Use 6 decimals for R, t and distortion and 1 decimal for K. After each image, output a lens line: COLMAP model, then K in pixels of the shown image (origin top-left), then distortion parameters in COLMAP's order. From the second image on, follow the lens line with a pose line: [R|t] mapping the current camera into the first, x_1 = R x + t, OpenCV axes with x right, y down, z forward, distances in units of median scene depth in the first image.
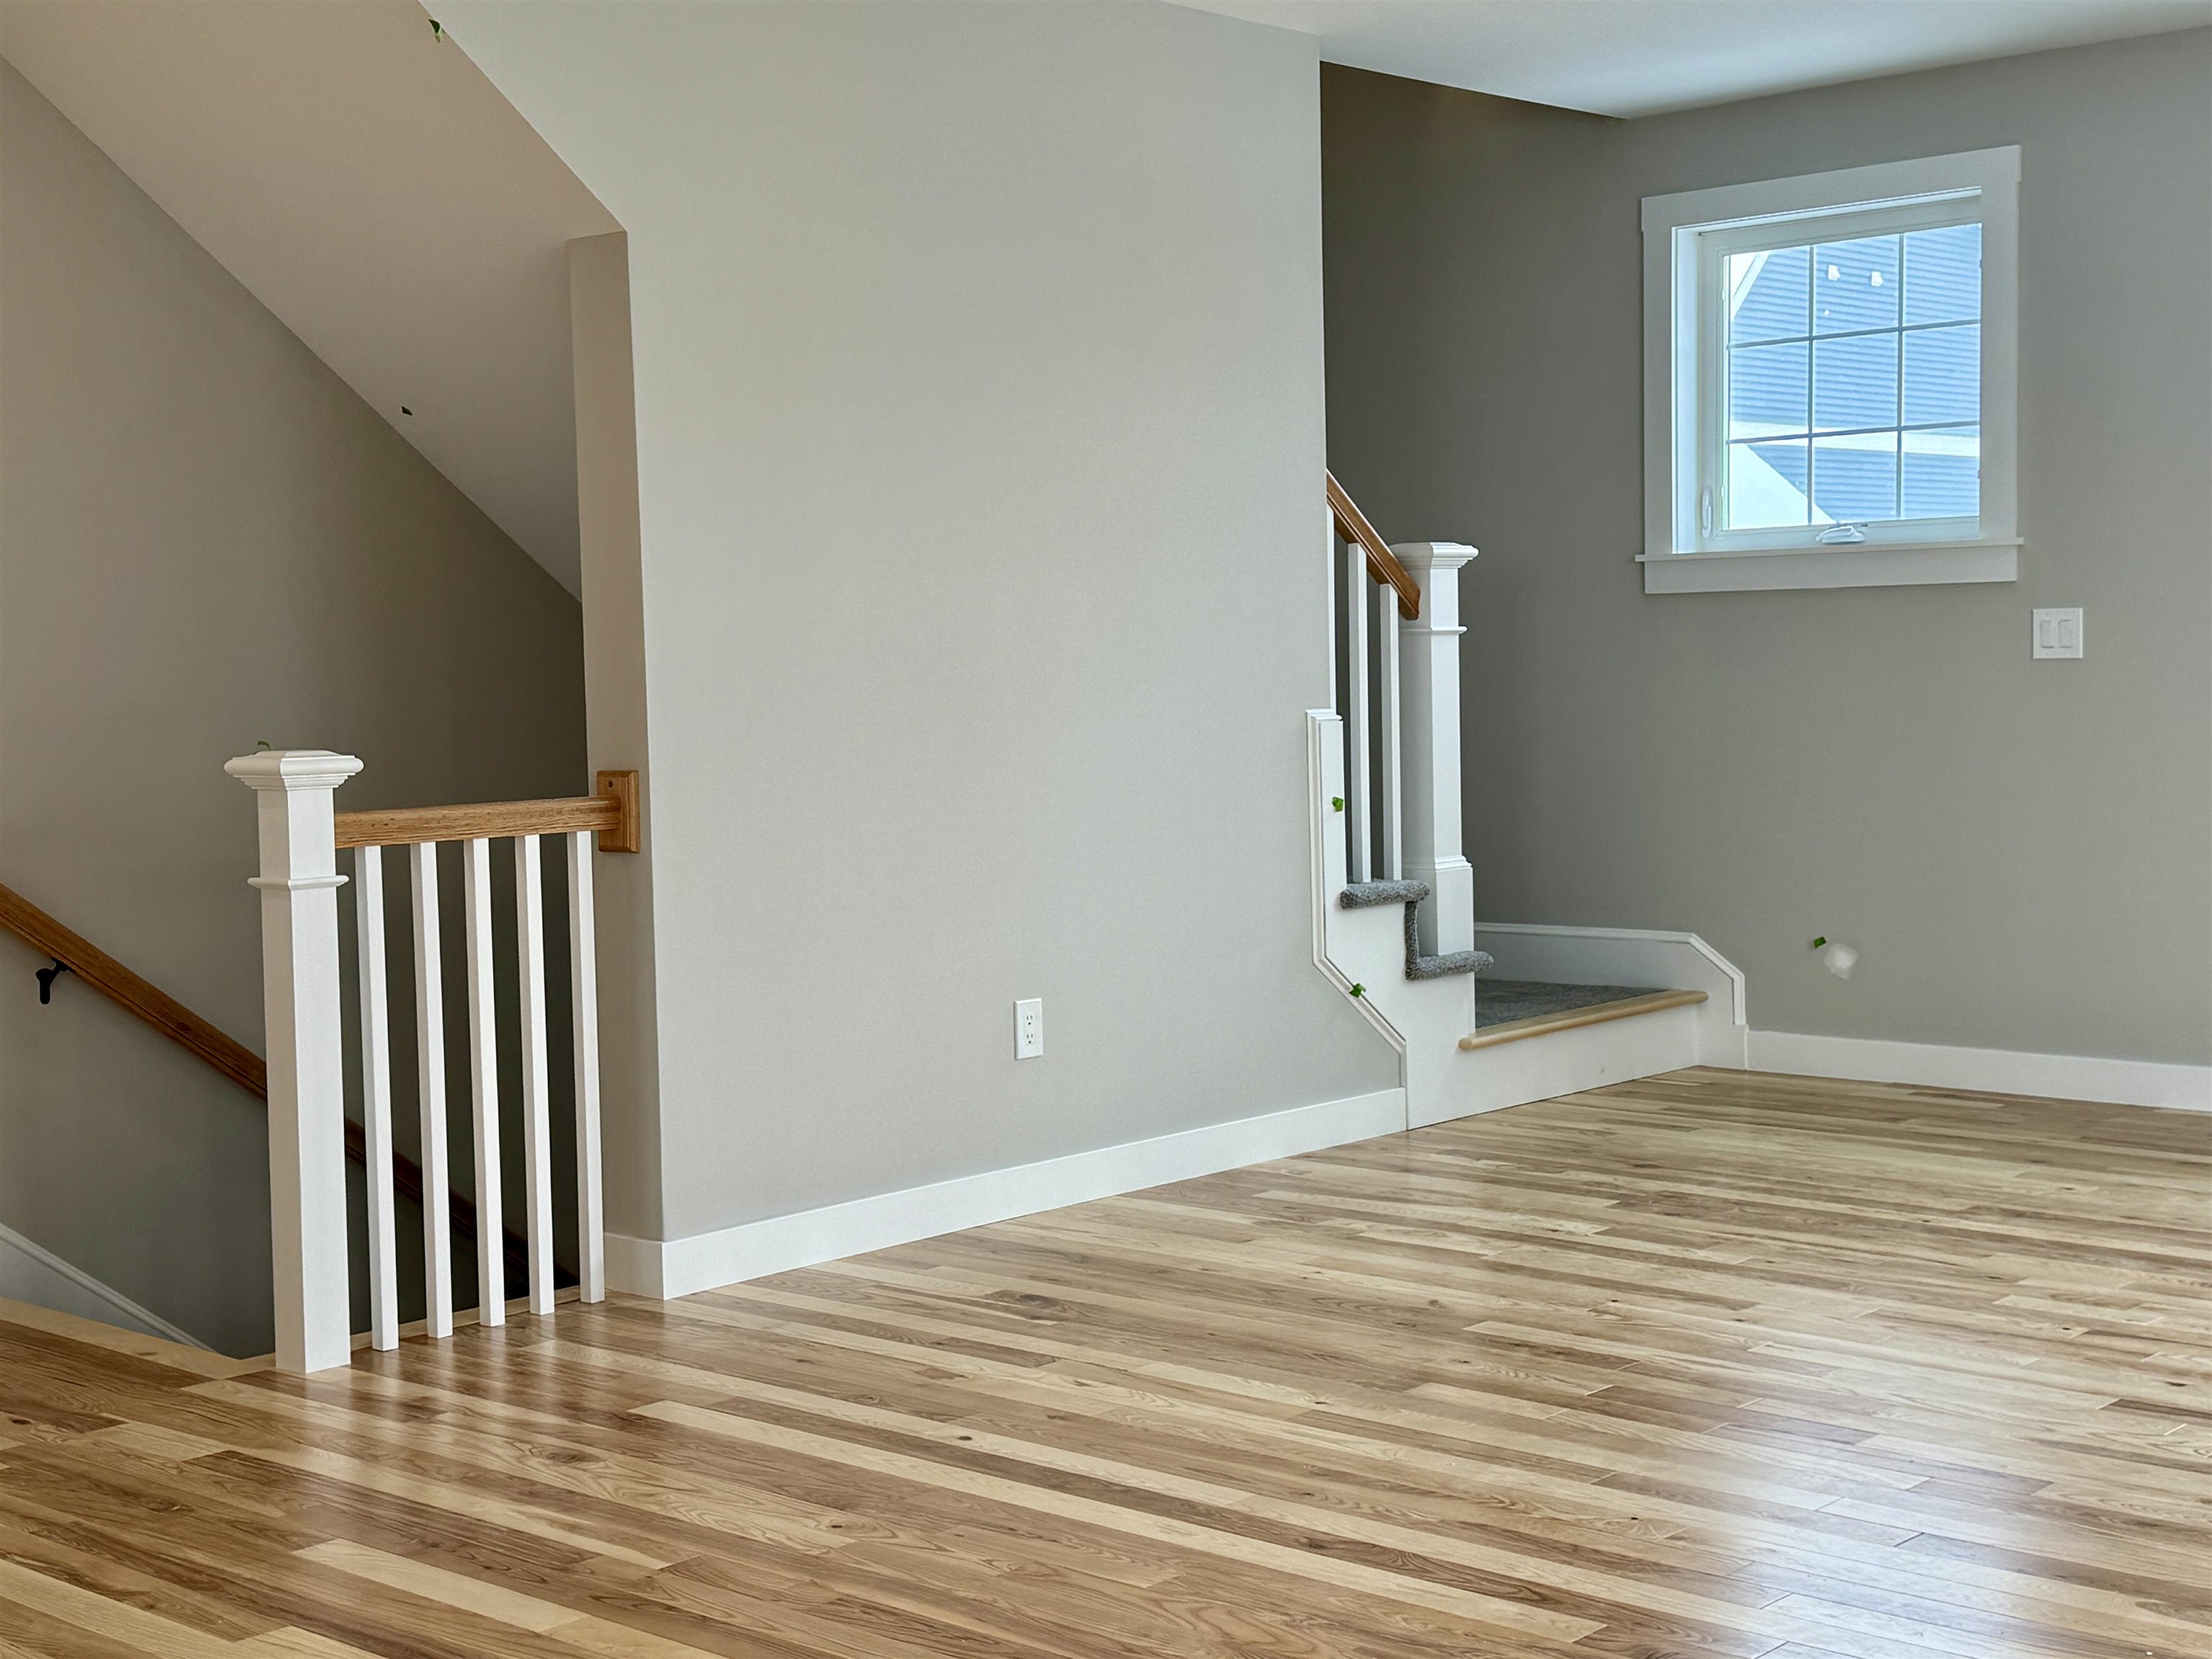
lens RADIAL K [[3033.4, 0, 1105.8], [0, 3033.4, 829.1], [0, 0, 1]] dist [0.121165, 0.000000]
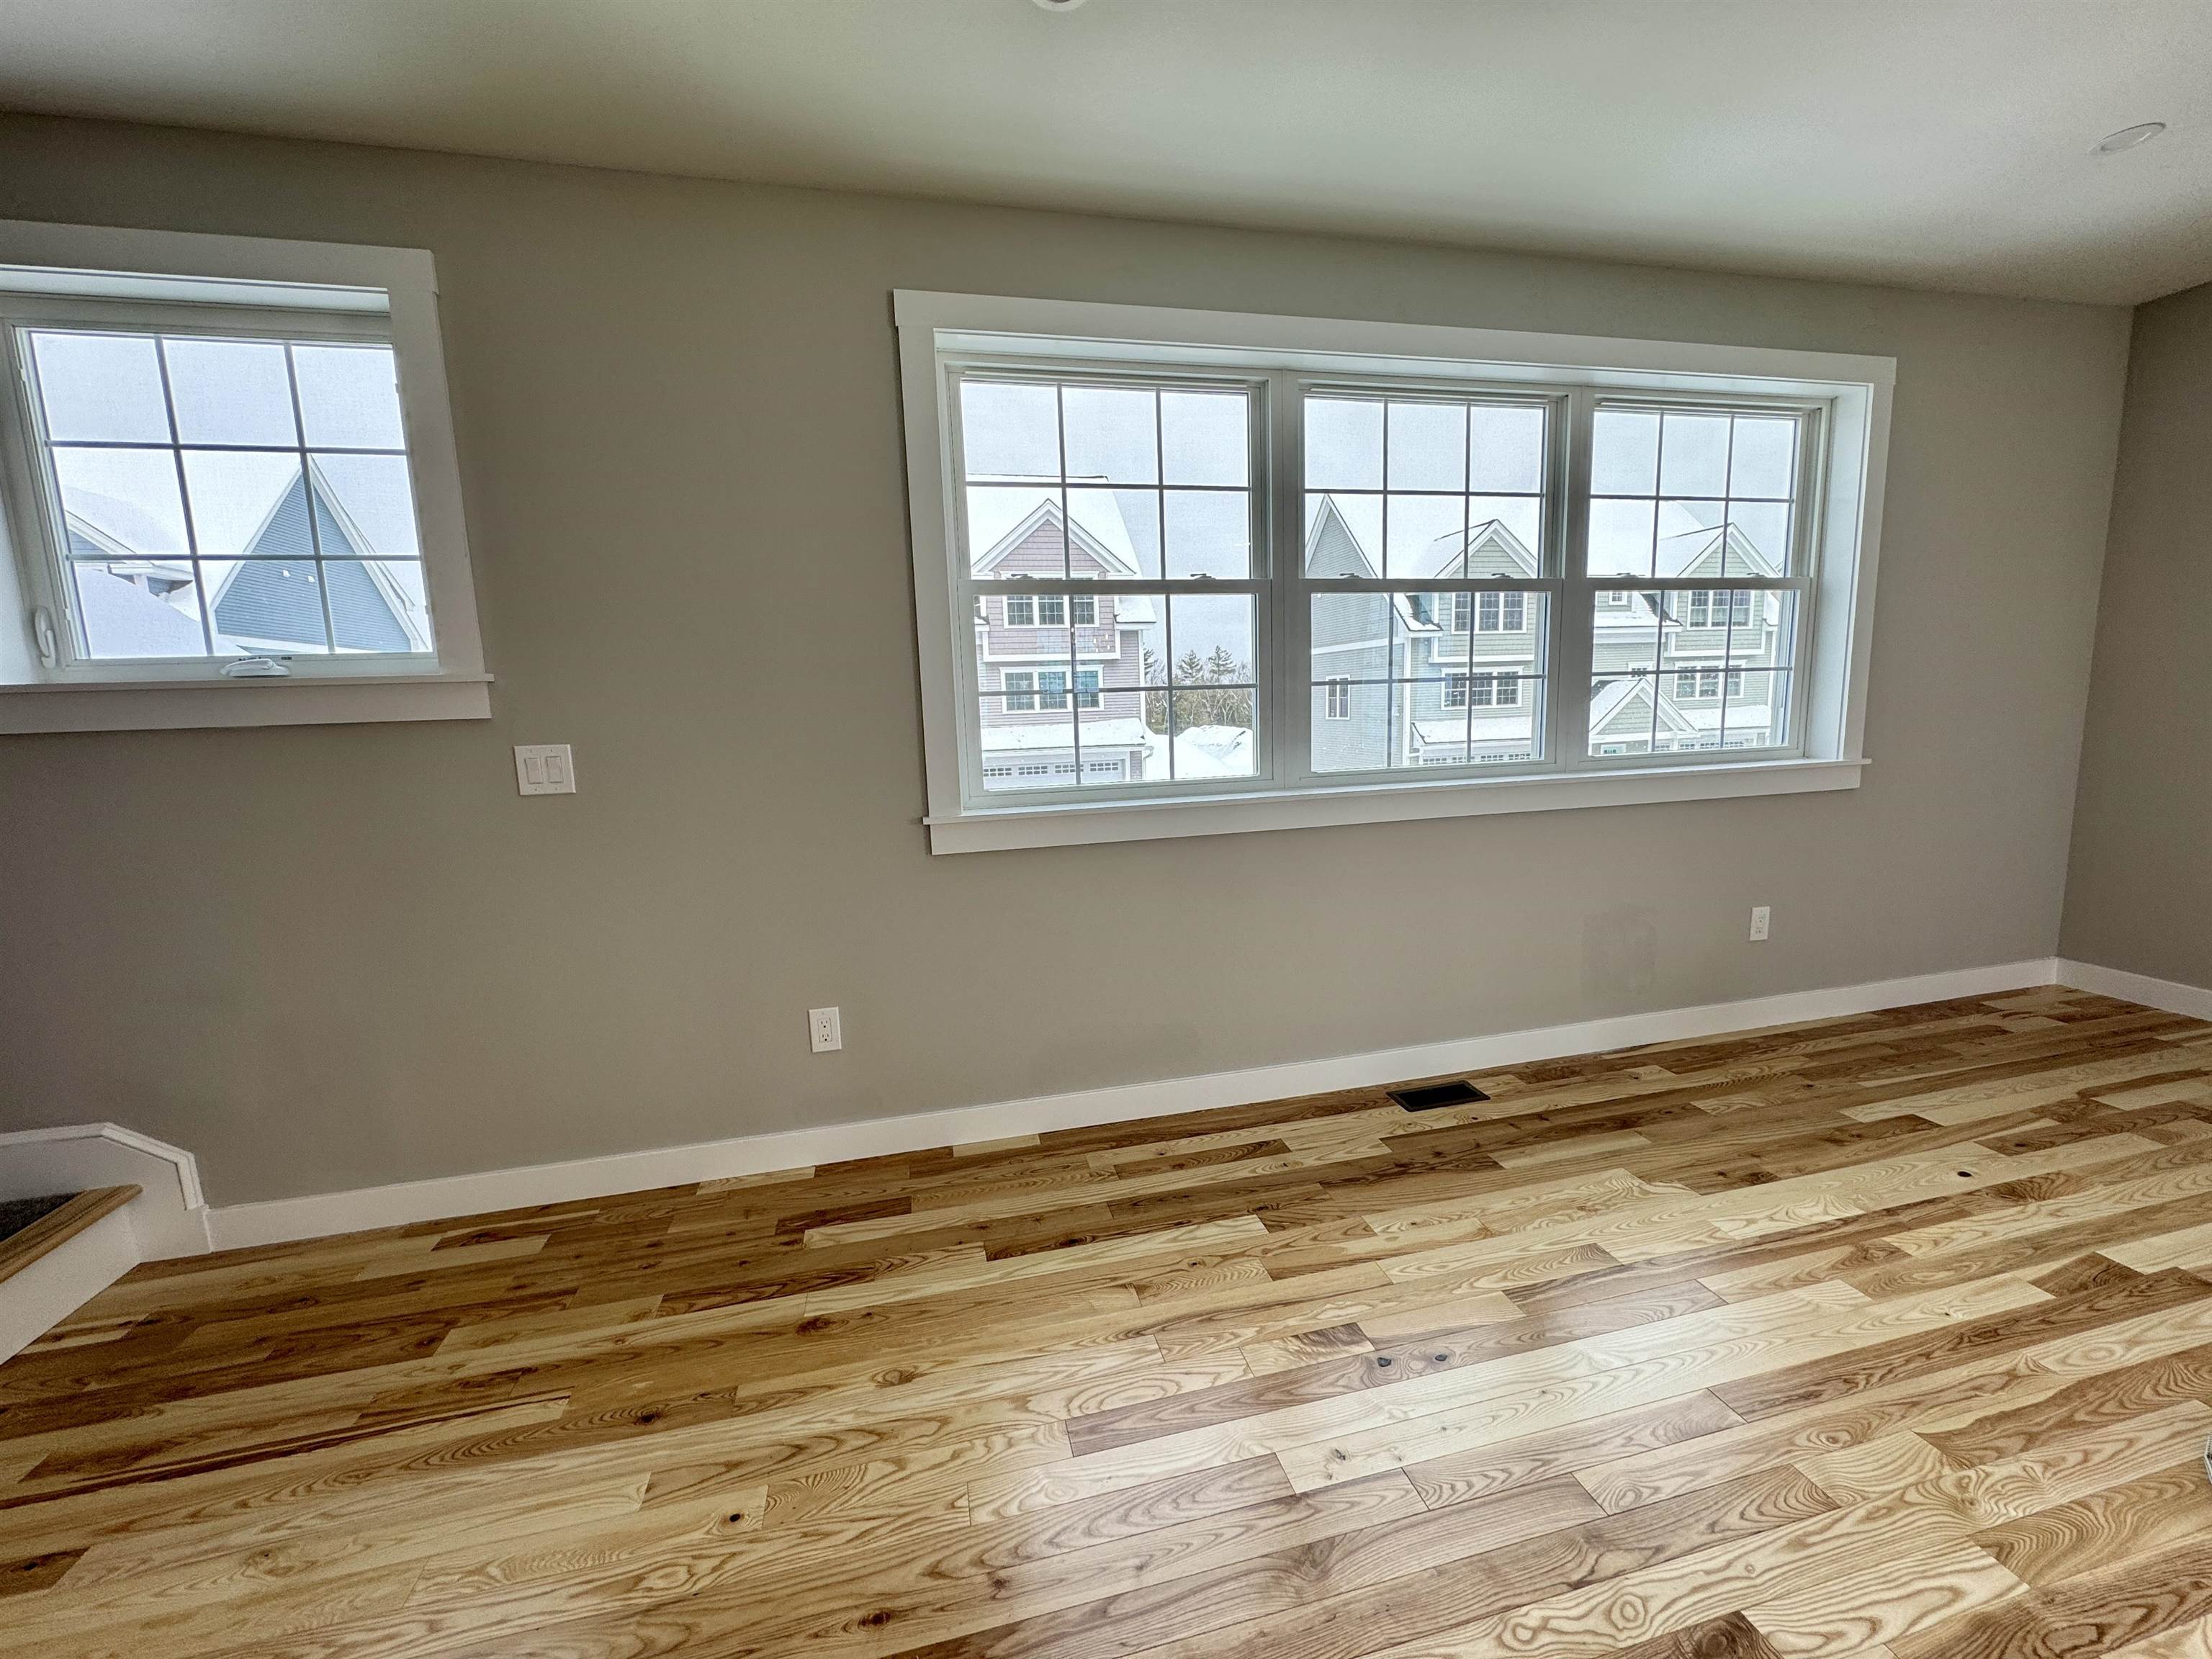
lens RADIAL K [[884.3, 0, 1105.1], [0, 884.3, 819.1], [0, 0, 1]] dist [-0.002947, 0.000209]
pose [[0.571844, -0.112623, 0.812595, 0.170694], [0.069185, 0.993624, 0.089026, -0.058603], [-0.817440, 0.005310, 0.575989, 0.657097]]
